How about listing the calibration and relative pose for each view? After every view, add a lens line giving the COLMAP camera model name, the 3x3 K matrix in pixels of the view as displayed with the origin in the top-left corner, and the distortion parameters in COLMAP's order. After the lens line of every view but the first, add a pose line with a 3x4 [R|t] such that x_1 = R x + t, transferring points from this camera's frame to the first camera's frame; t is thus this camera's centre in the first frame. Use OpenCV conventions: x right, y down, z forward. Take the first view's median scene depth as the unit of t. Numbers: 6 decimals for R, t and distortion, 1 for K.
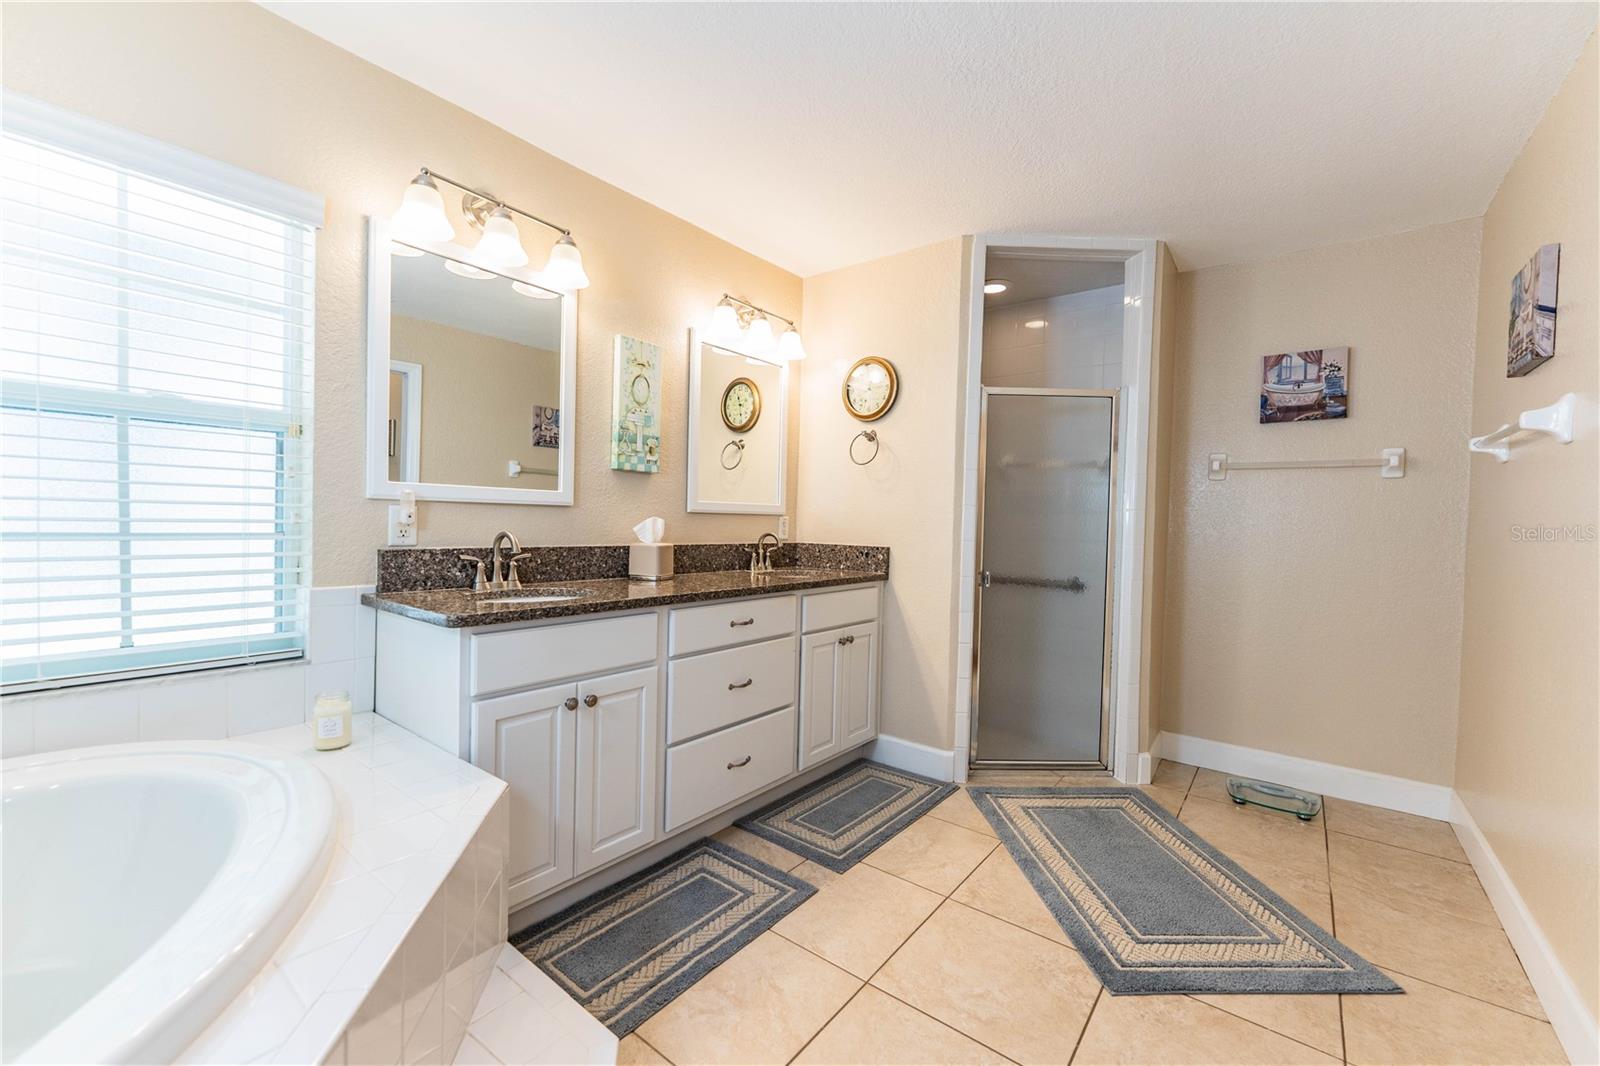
lens RADIAL K [[640.9, 0, 799.6], [0, 640.9, 535.6], [0, 0, 1]] dist [0.002168, 0.000426]
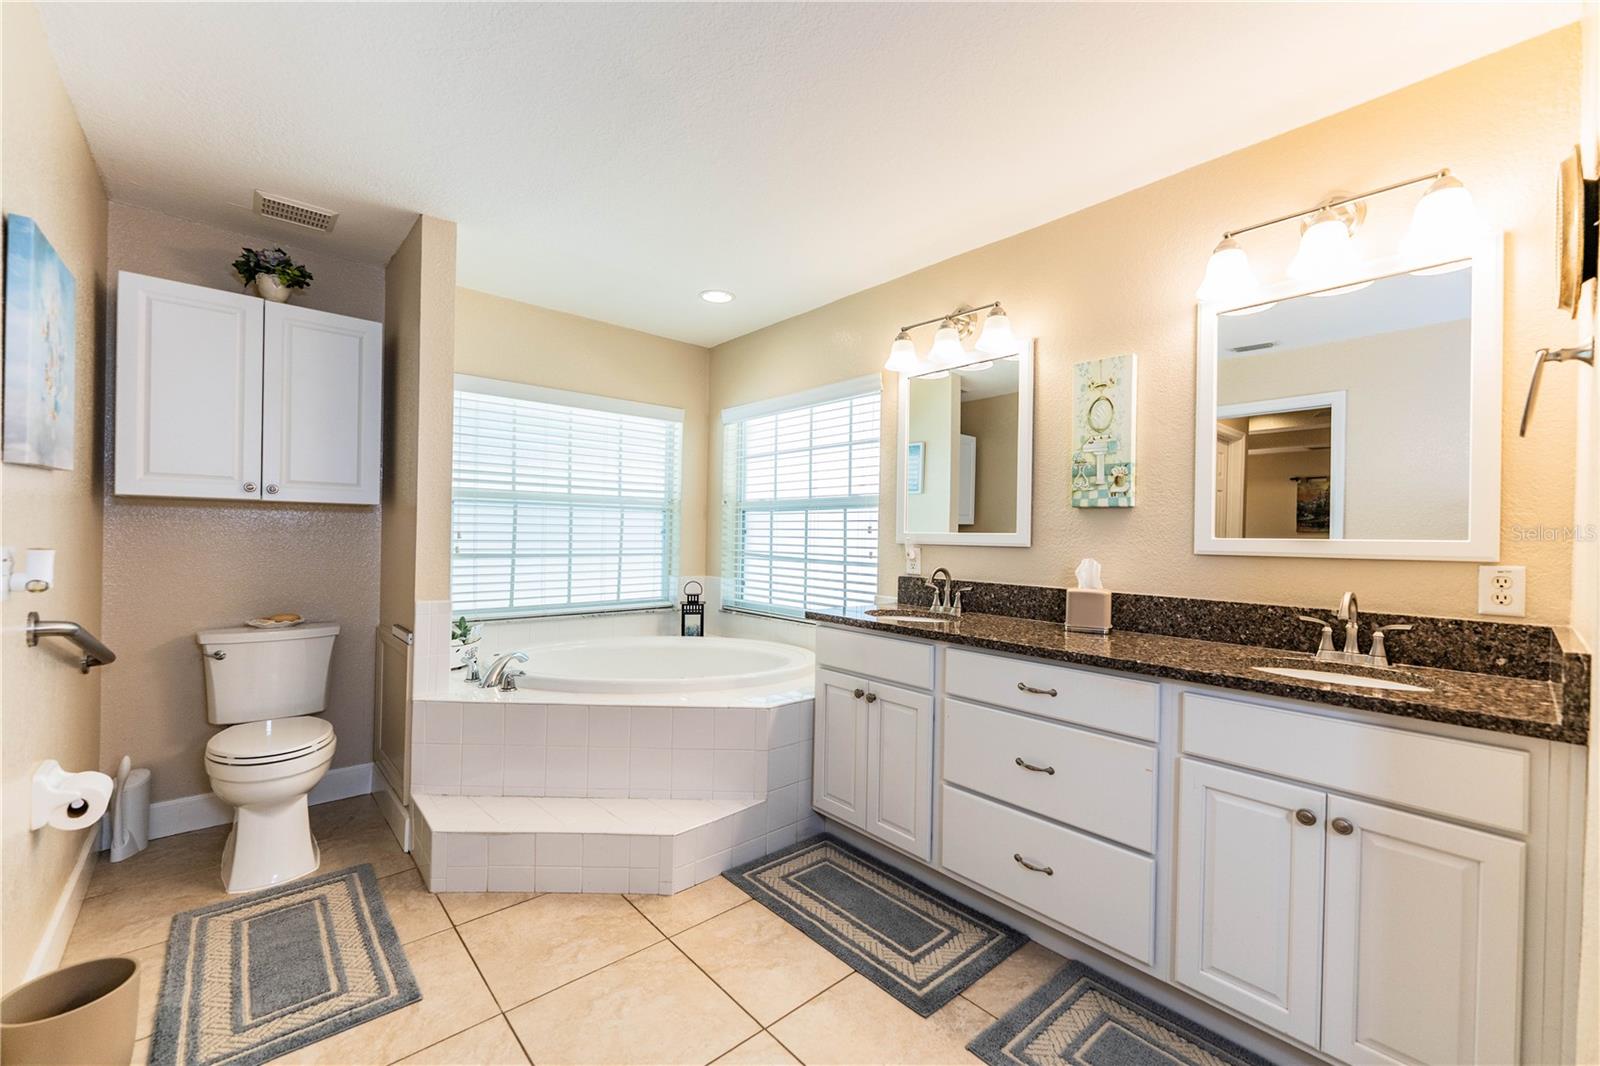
lens RADIAL K [[640.9, 0, 799.6], [0, 640.9, 535.6], [0, 0, 1]] dist [0.002168, 0.000426]
pose [[-0.179248, -0.027180, -0.983428, 0.682057], [-0.046677, 0.998728, -0.019095, -0.025178], [0.982696, 0.042481, -0.180289, 0.755455]]
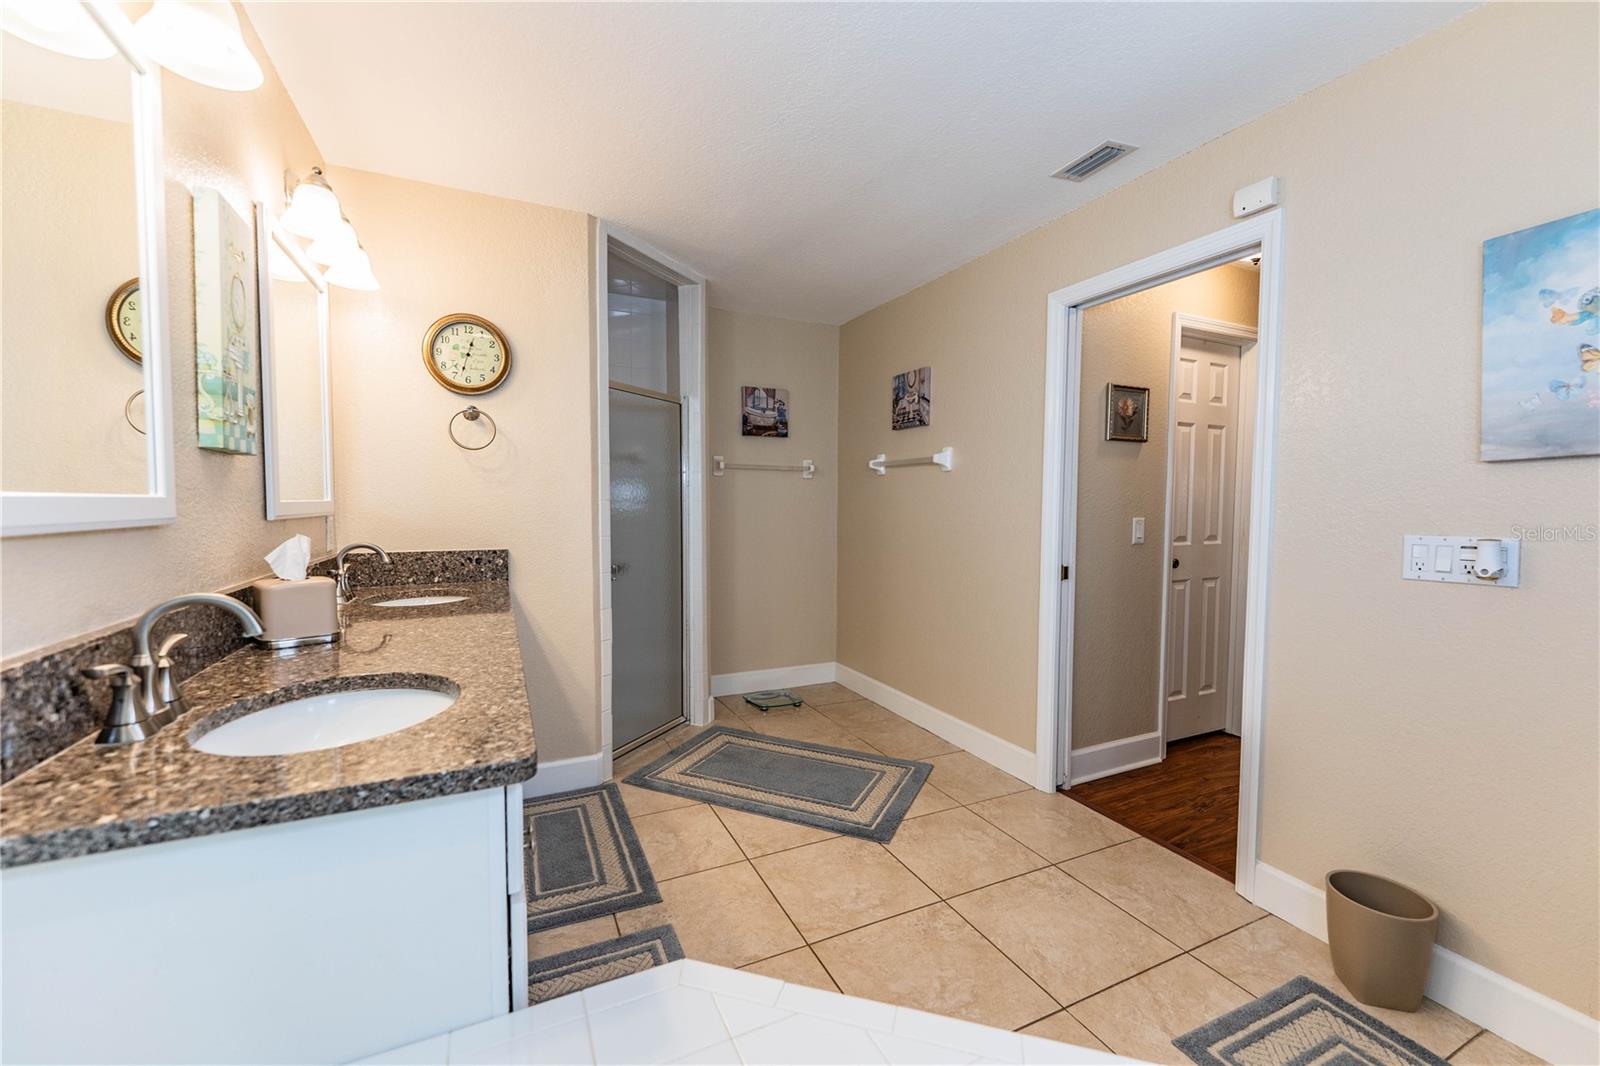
lens RADIAL K [[638.0, 0, 802.7], [0, 638.0, 537.2], [0, 0, 1]] dist [0.000906, -0.000177]
pose [[0.446686, -0.069889, 0.891957, -0.527502], [0.027000, 0.997543, 0.064640, -0.050729], [-0.894283, -0.004791, 0.447476, 0.326908]]
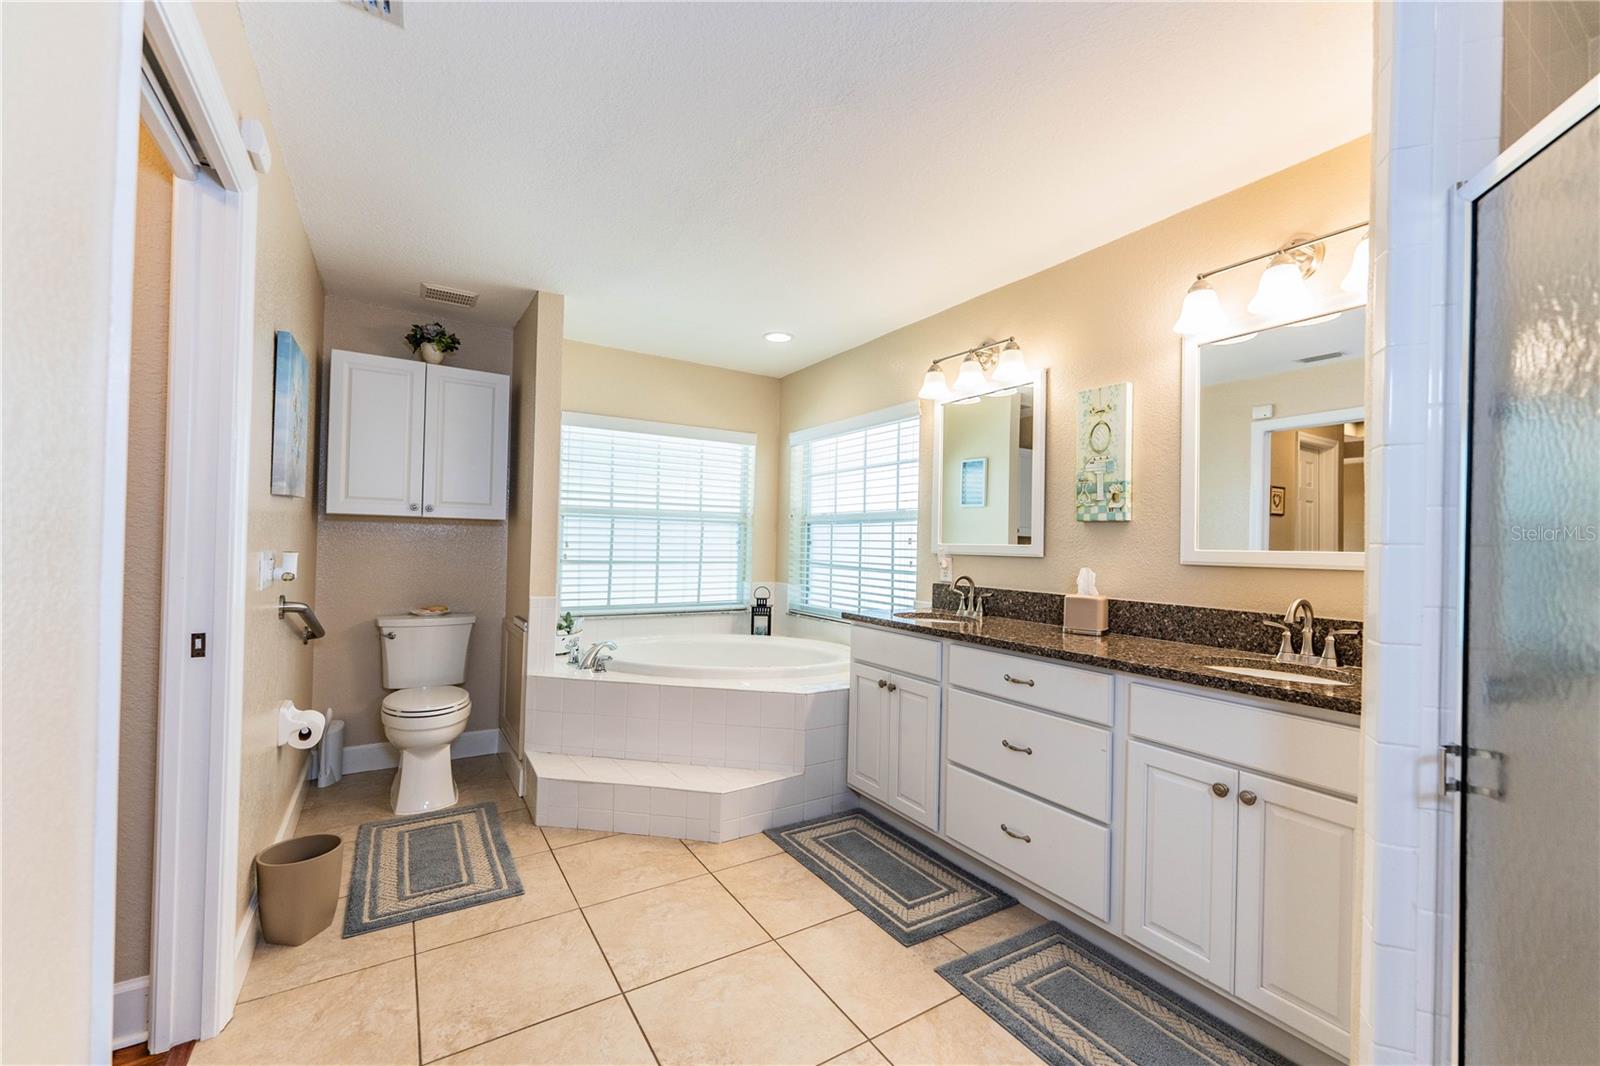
lens RADIAL K [[640.9, 0, 799.6], [0, 640.9, 535.6], [0, 0, 1]] dist [0.002168, 0.000426]
pose [[-0.337763, -0.045253, -0.940143, 0.805431], [-0.054124, 0.998125, -0.028599, -0.026390], [0.939674, 0.041224, -0.339579, 0.902929]]
